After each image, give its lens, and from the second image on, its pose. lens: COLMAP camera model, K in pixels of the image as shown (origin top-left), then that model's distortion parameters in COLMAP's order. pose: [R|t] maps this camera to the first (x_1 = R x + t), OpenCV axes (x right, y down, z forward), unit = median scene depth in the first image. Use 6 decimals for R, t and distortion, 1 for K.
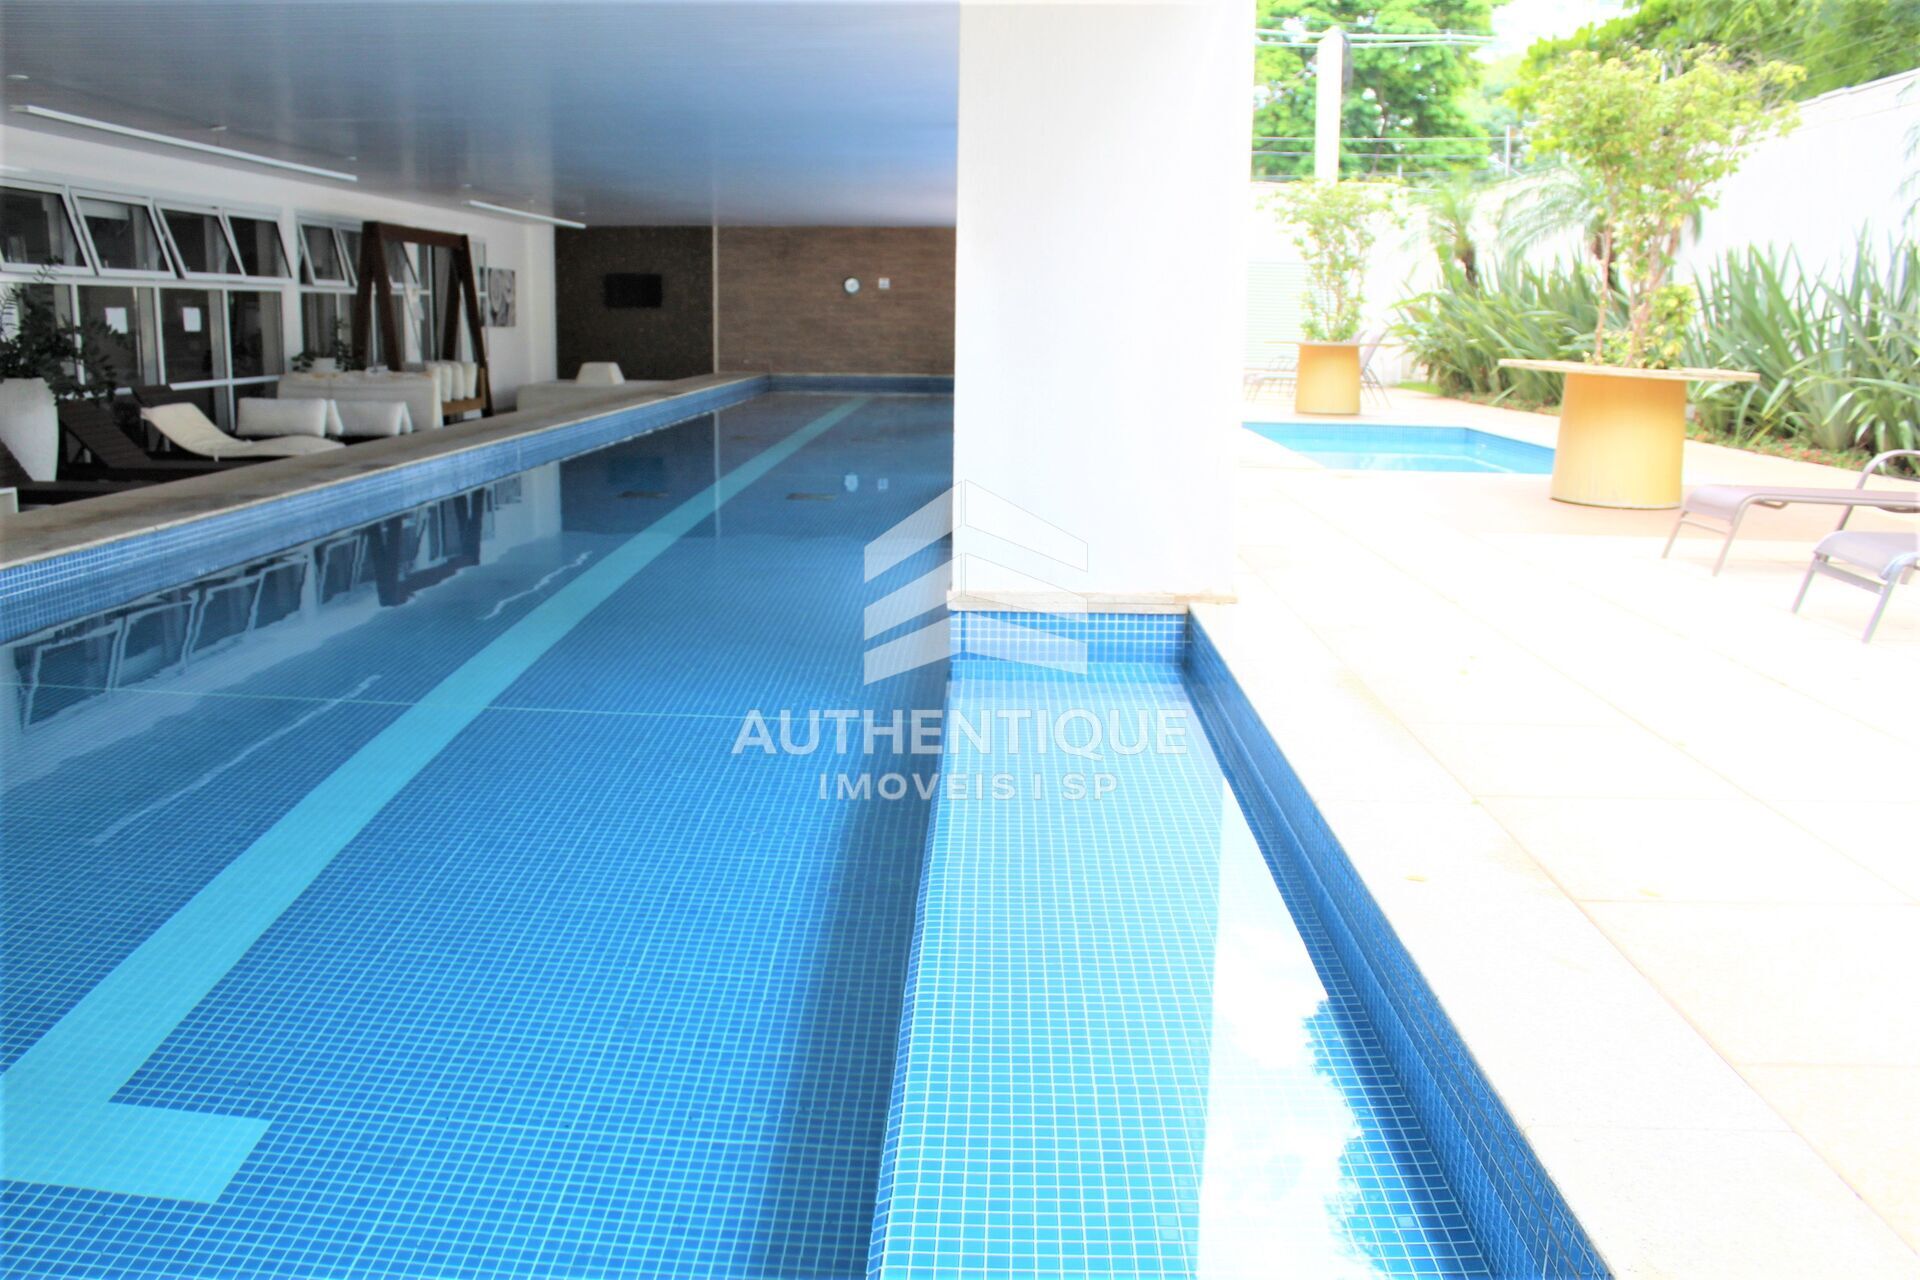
lens RADIAL K [[1634.5, 0, 978.9], [0, 1634.5, 622.8], [0, 0, 1]] dist [-0.161844, 0.154272]
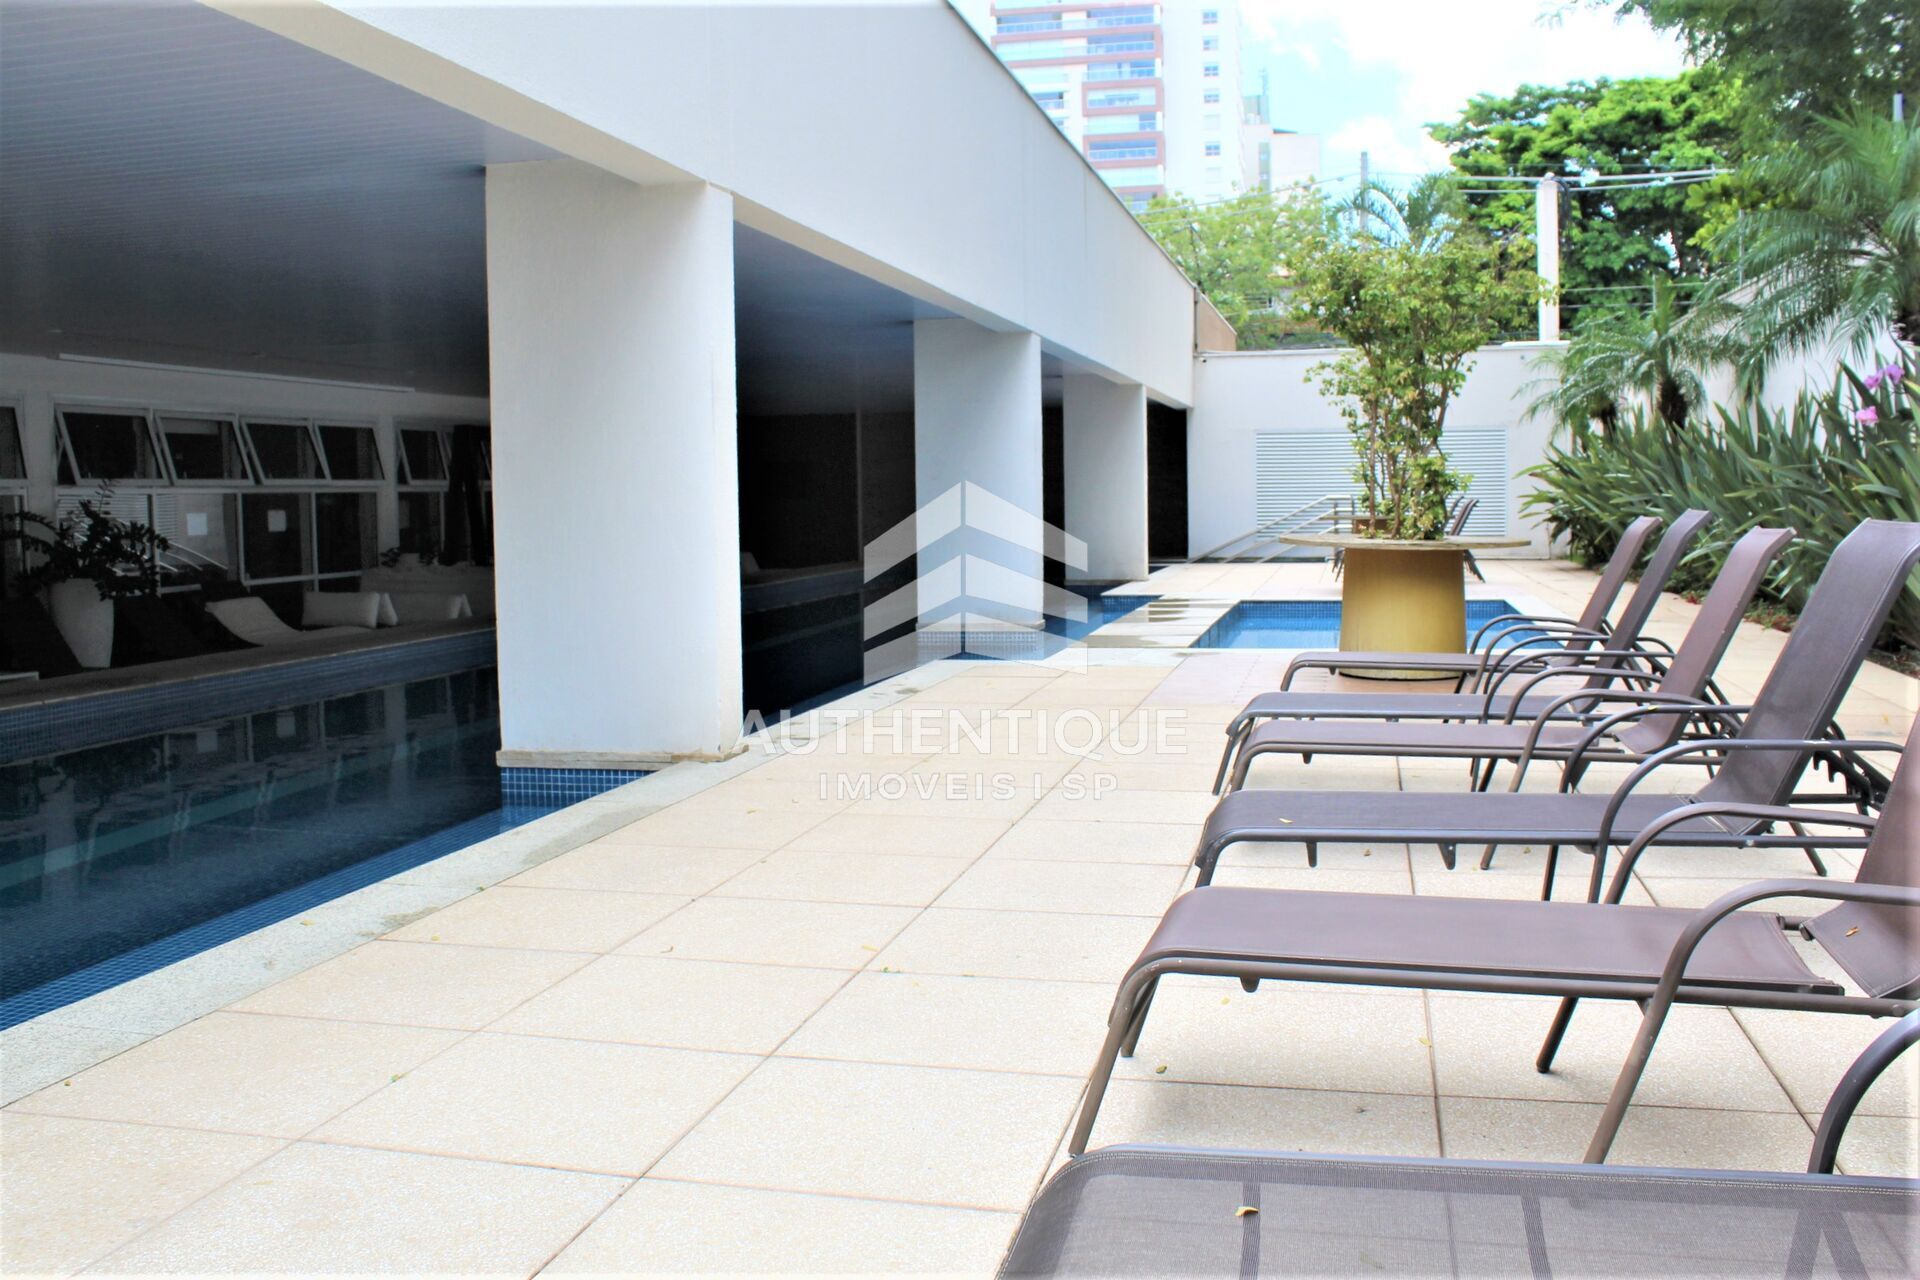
lens RADIAL K [[1777.9, 0, 959.5], [0, 1777.9, 647.7], [0, 0, 1]] dist [-0.106262, 0.000000]
pose [[0.978612, -0.012103, -0.205359, 0.204111], [-0.008437, 0.995067, -0.098848, 0.010791], [0.205542, 0.098467, 0.973682, -0.070611]]
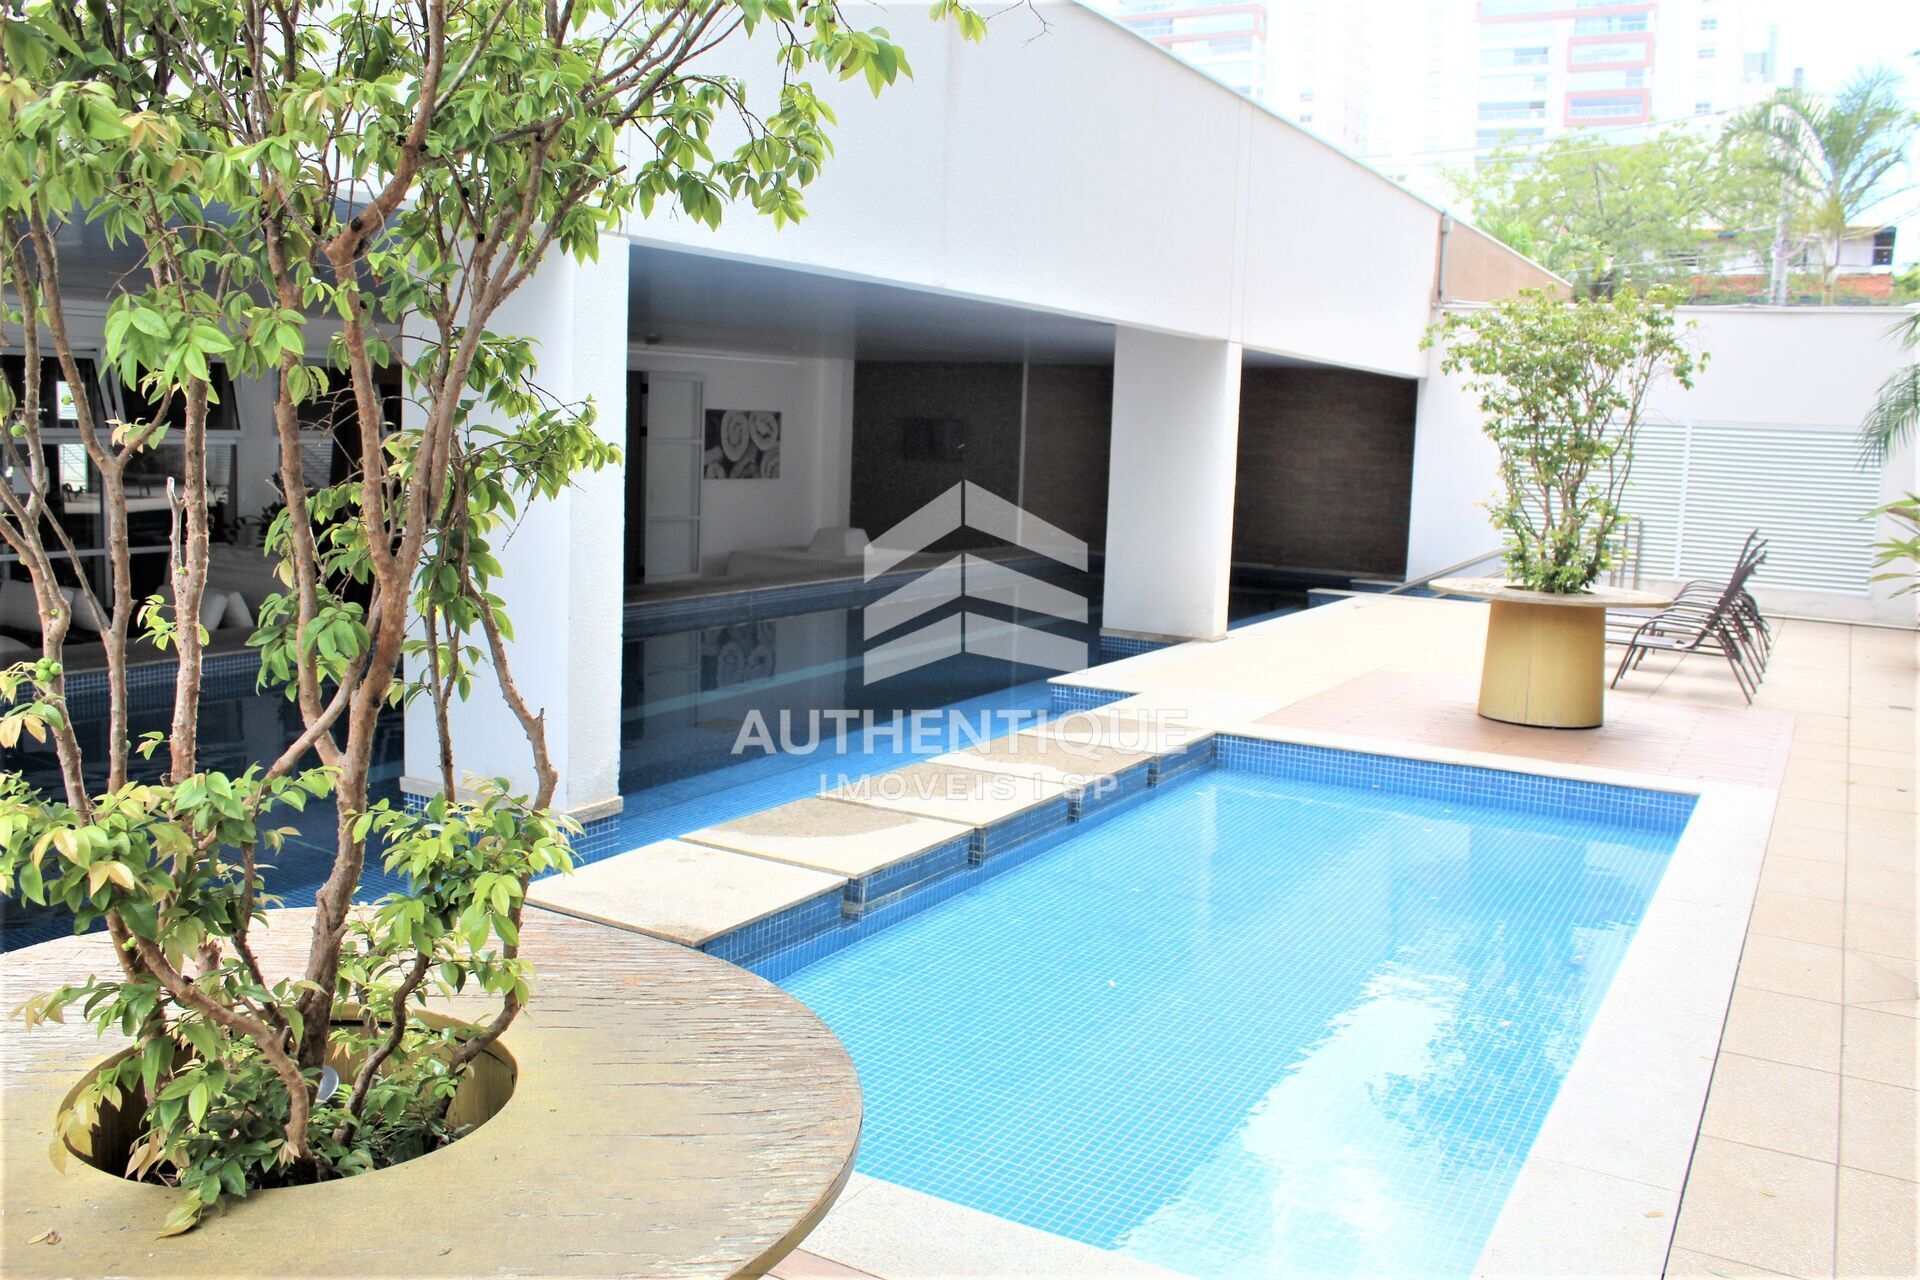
lens RADIAL K [[1634.5, 0, 956.1], [0, 1634.5, 642.0], [0, 0, 1]] dist [-0.161844, 0.154272]
pose [[0.878964, 0.082341, -0.469726, 0.328547], [-0.112243, 0.993030, -0.035959, -0.127688], [0.463491, 0.084330, 0.882080, 0.481763]]
